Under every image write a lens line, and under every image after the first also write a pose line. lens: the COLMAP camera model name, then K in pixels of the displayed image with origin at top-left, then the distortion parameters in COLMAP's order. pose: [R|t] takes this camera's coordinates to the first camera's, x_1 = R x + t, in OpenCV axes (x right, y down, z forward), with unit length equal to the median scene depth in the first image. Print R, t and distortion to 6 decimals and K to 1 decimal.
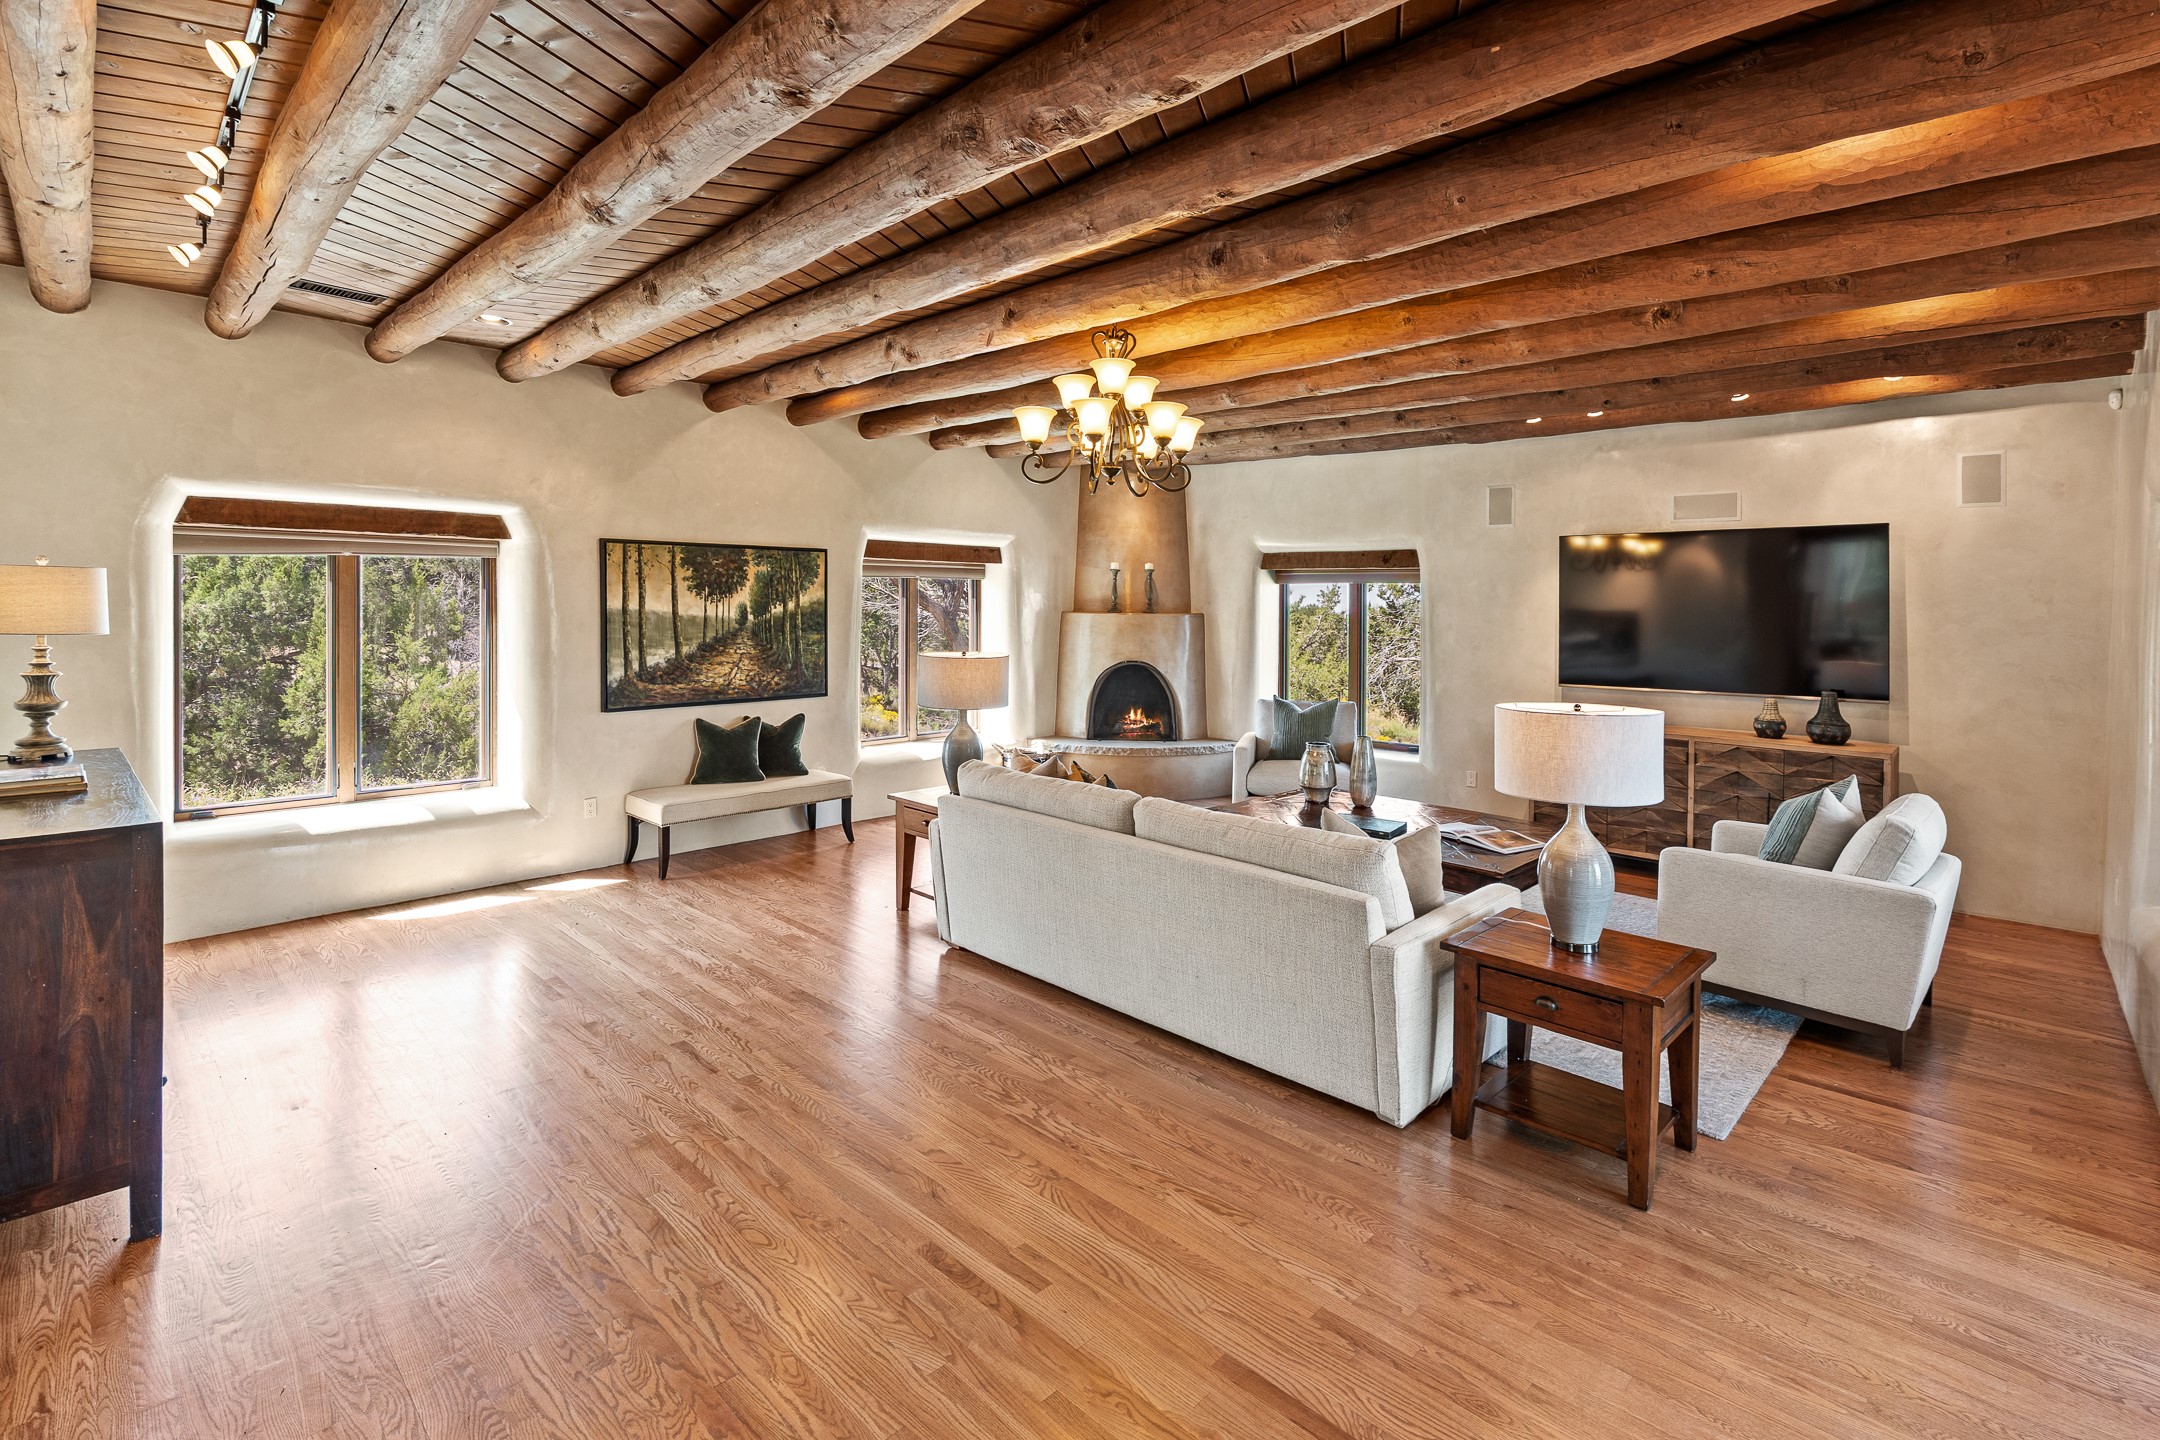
lens RADIAL K [[982.8, 0, 1162.6], [0, 982.8, 601.0], [0, 0, 1]] dist [-0.016303, 0.005365]
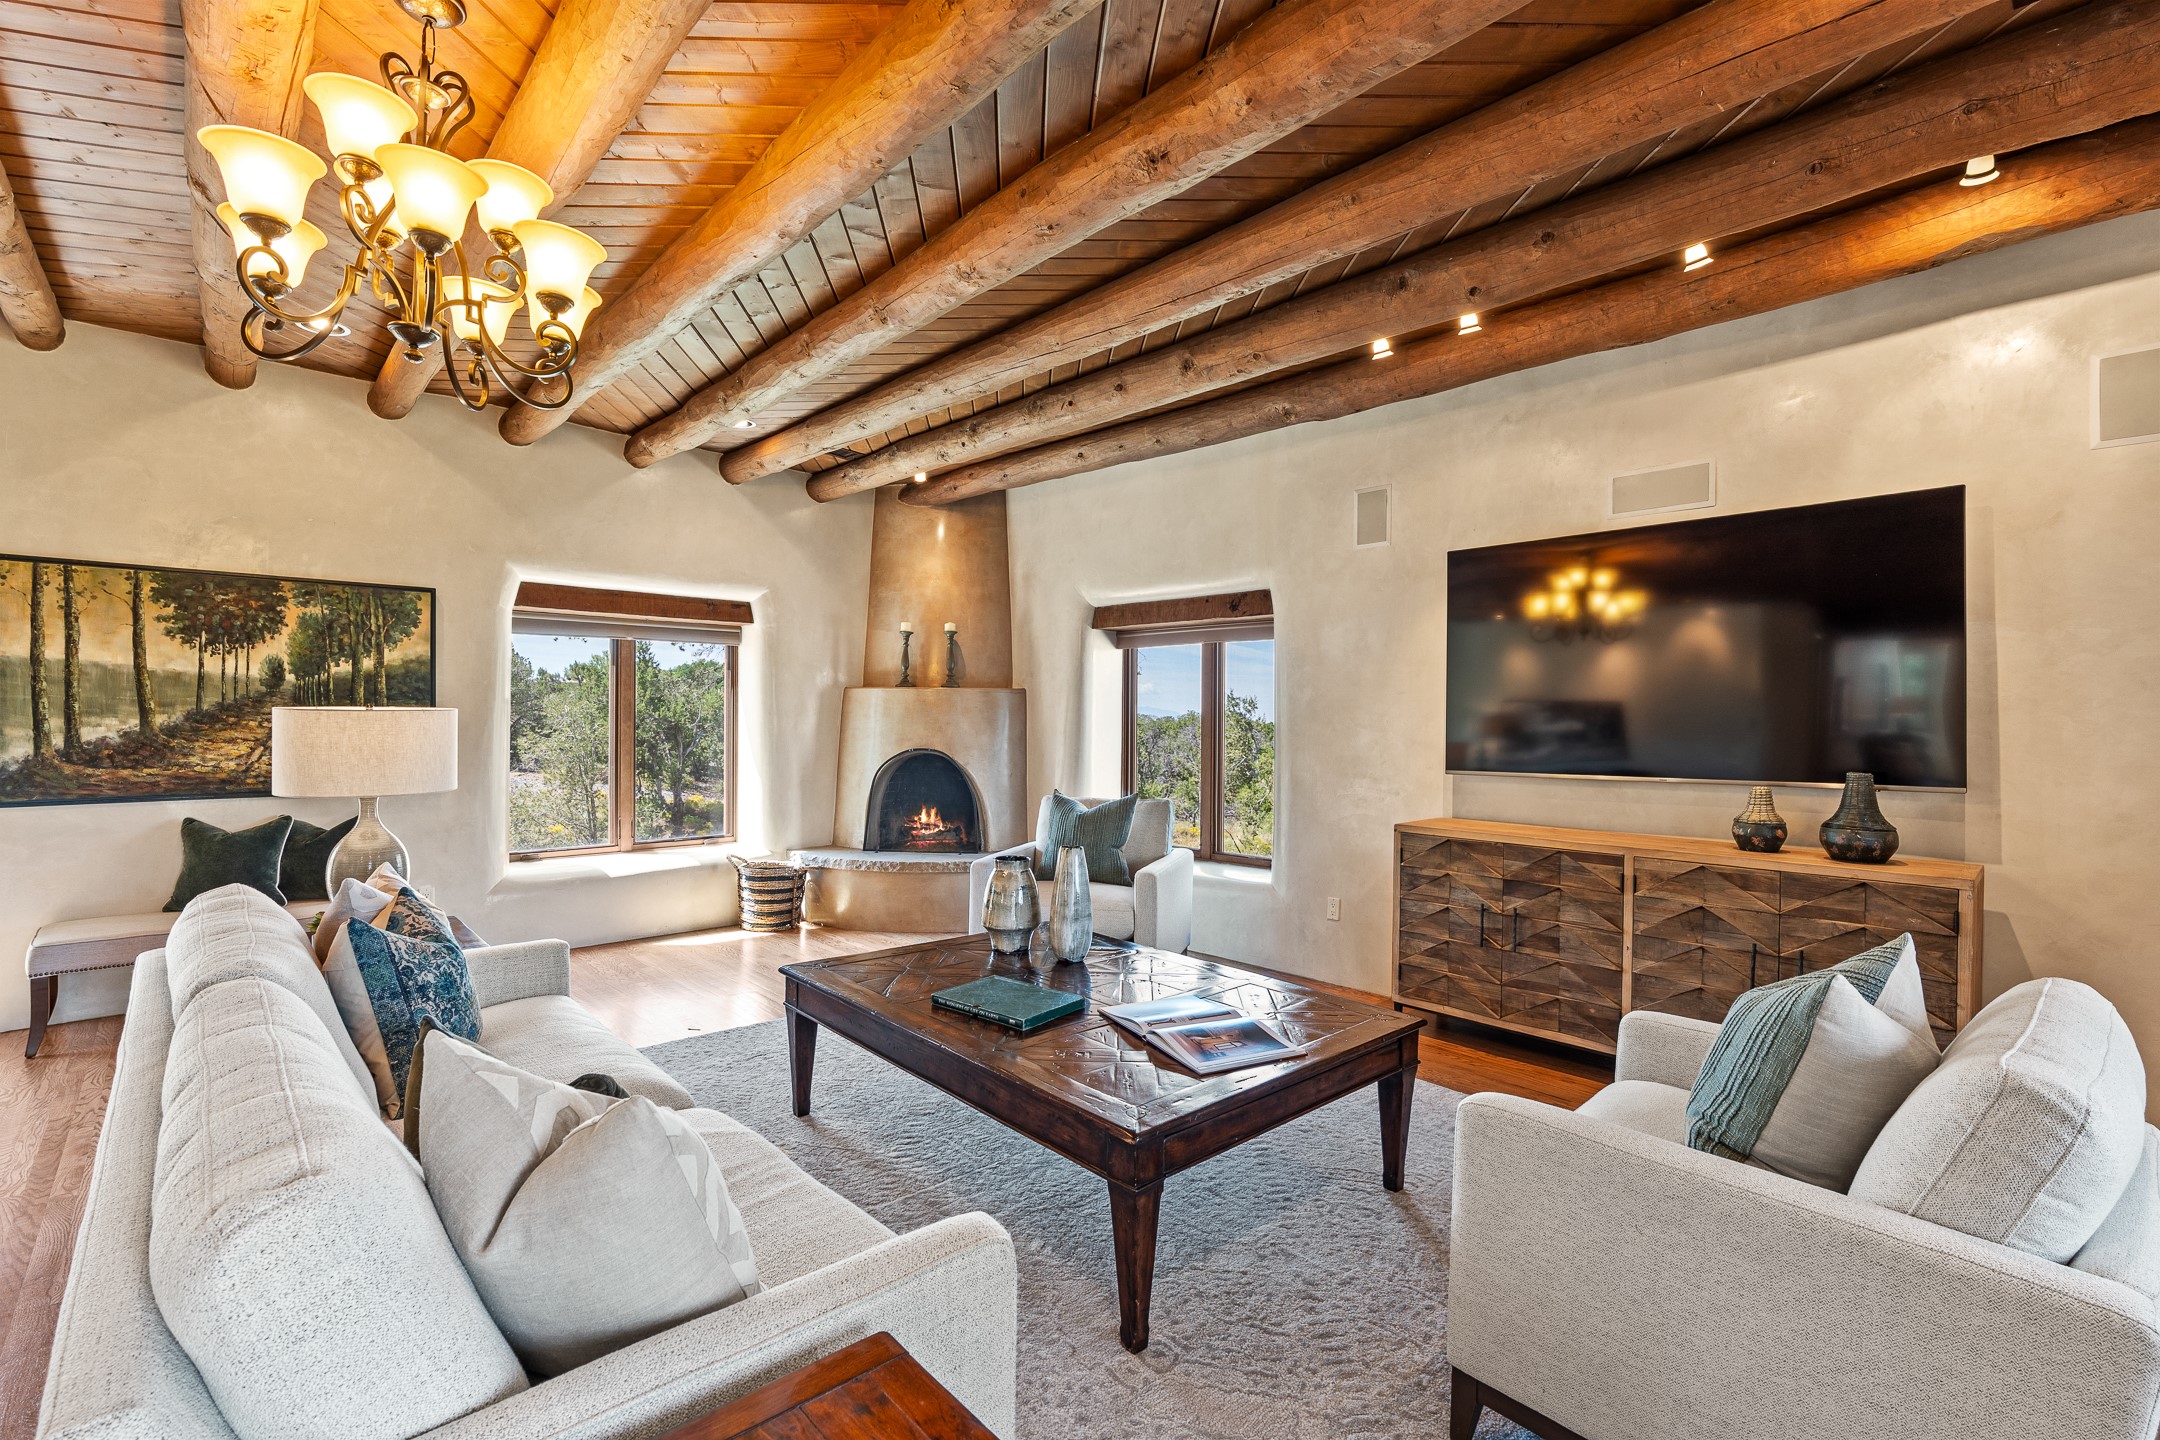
lens RADIAL K [[982.8, 0, 1128.2], [0, 982.8, 717.1], [0, 0, 1]] dist [-0.016303, 0.005365]
pose [[0.998621, -0.004319, -0.052323, 0.227433], [0.004506, 0.999984, 0.003447, 0.046004], [0.052307, -0.003678, 0.998624, 0.324129]]
